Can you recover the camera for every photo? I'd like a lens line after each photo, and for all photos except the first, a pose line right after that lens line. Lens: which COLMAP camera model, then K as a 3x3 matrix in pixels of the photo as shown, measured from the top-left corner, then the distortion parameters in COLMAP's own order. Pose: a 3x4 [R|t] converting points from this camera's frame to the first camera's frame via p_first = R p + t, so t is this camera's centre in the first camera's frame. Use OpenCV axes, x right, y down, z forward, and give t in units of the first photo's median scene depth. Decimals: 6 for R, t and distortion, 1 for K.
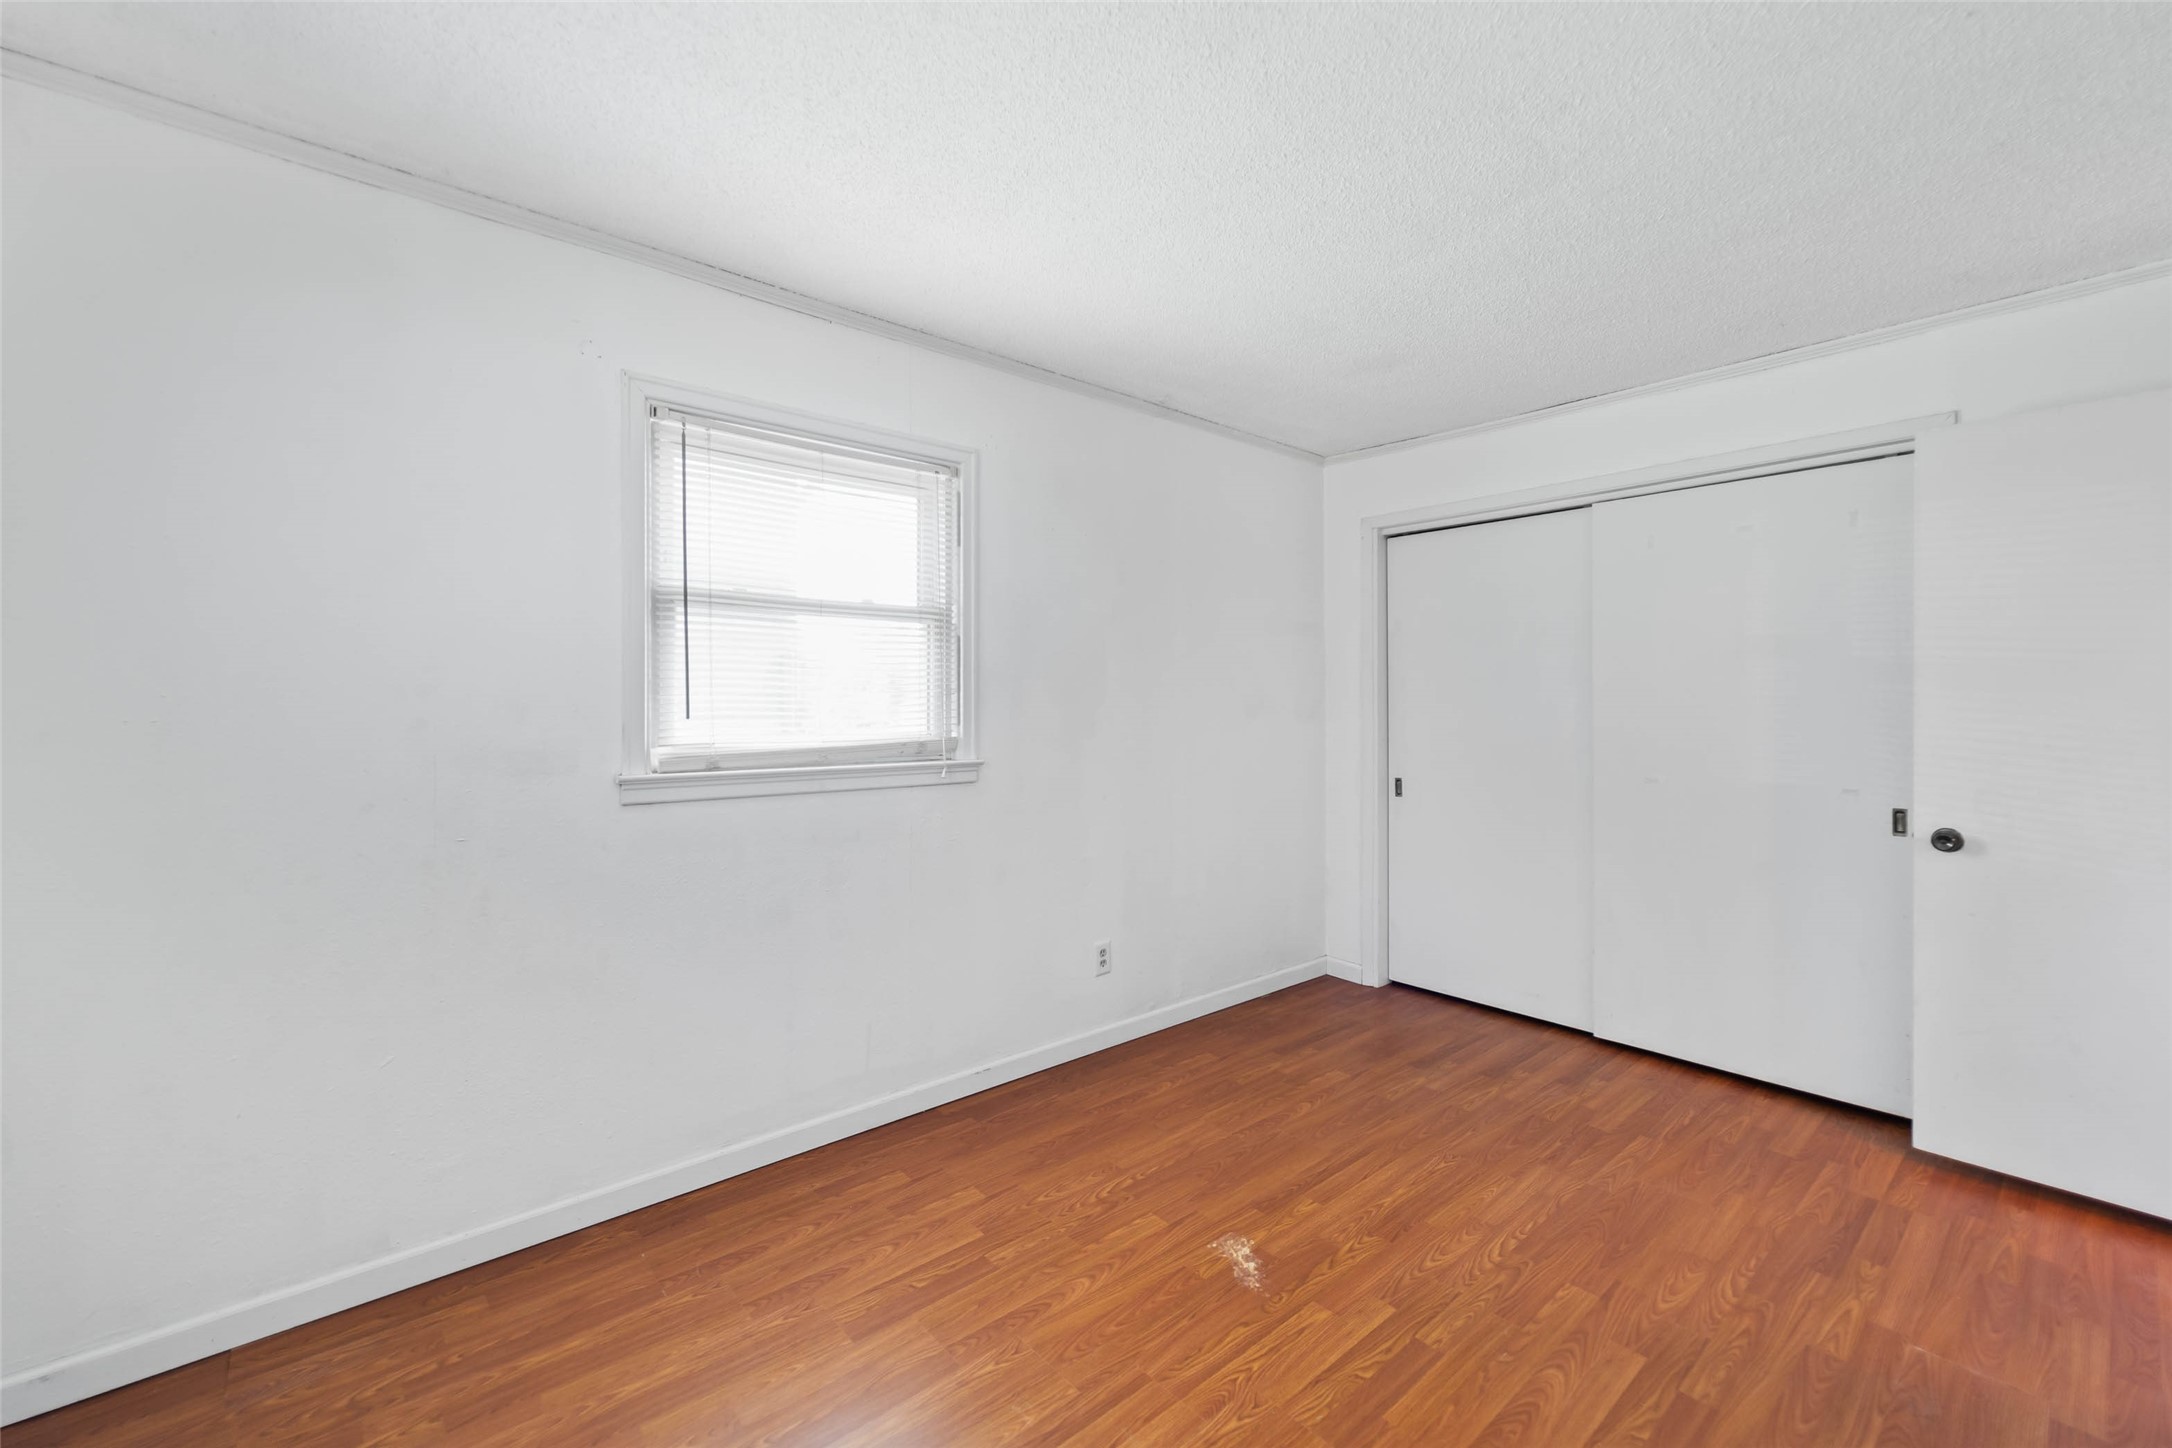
lens RADIAL K [[885.7, 0, 1098.0], [0, 885.7, 702.5], [0, 0, 1]] dist [0.001582, -0.000086]
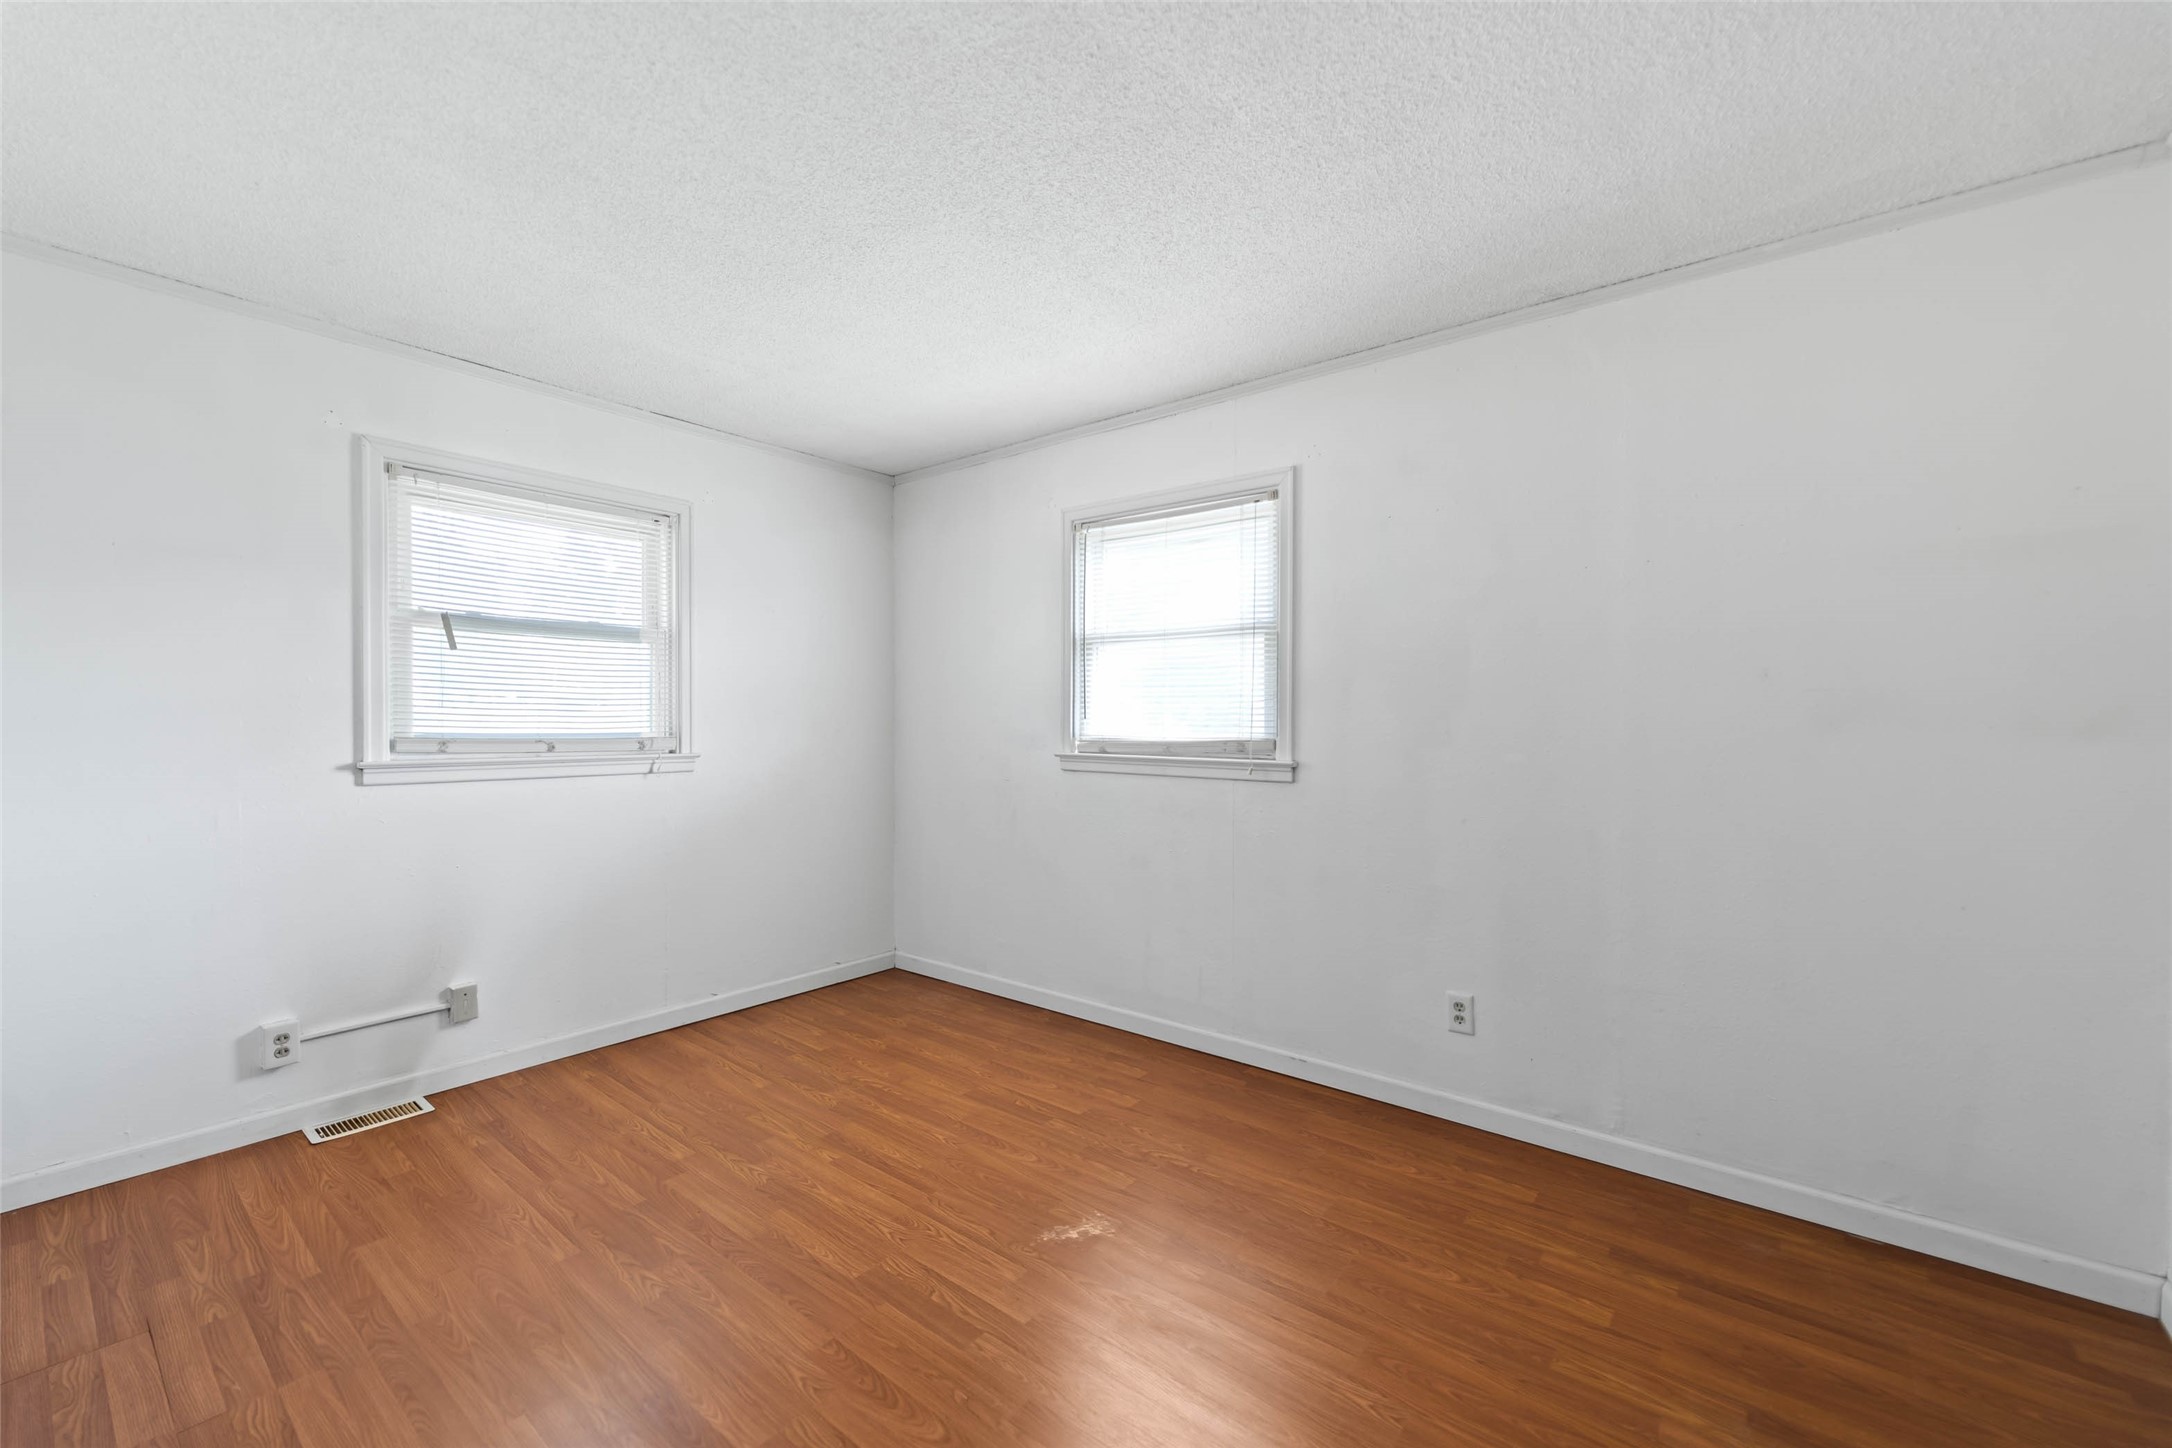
lens RADIAL K [[881.4, 0, 1116.8], [0, 881.4, 713.7], [0, 0, 1]] dist [0.002106, -0.000077]
pose [[0.191503, 0.001562, -0.981491, 1.215433], [0.003779, 0.999990, 0.002329, 0.007126], [0.981485, -0.004155, 0.191495, 0.848007]]
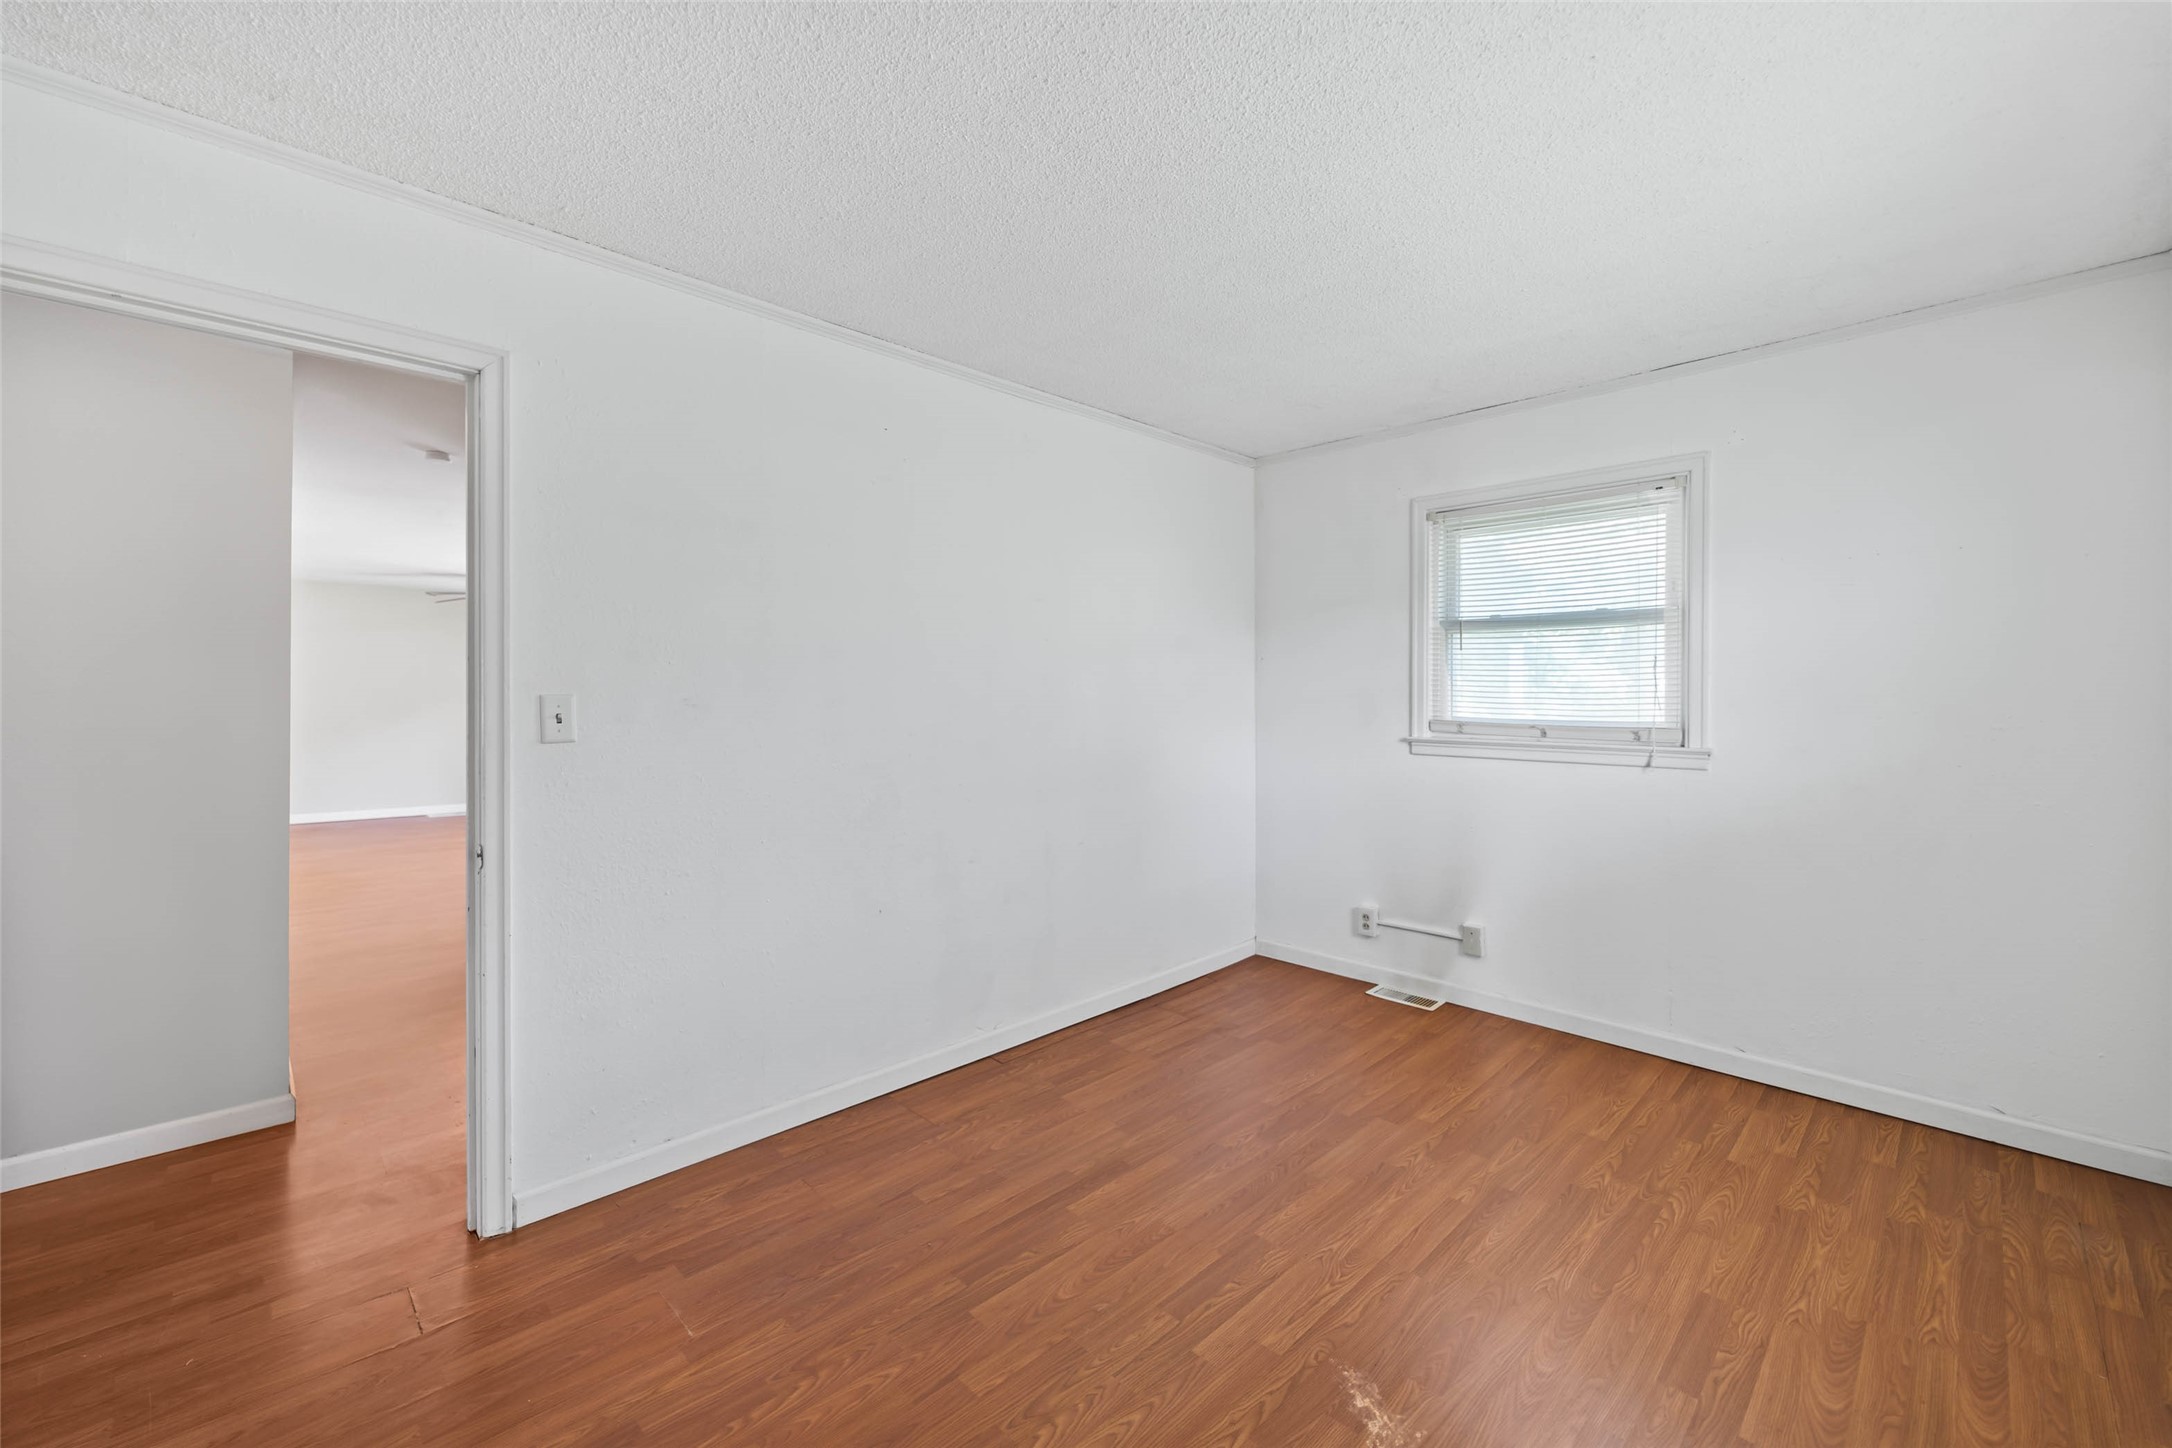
lens RADIAL K [[872.8, 0, 1070.7], [0, 872.8, 697.6], [0, 0, 1]] dist [0.000890, -0.000050]
pose [[-0.999096, 0.003858, -0.042335, 0.462060], [0.004081, 0.999978, -0.005182, 0.003765], [0.042314, -0.005350, -0.999090, 1.770541]]
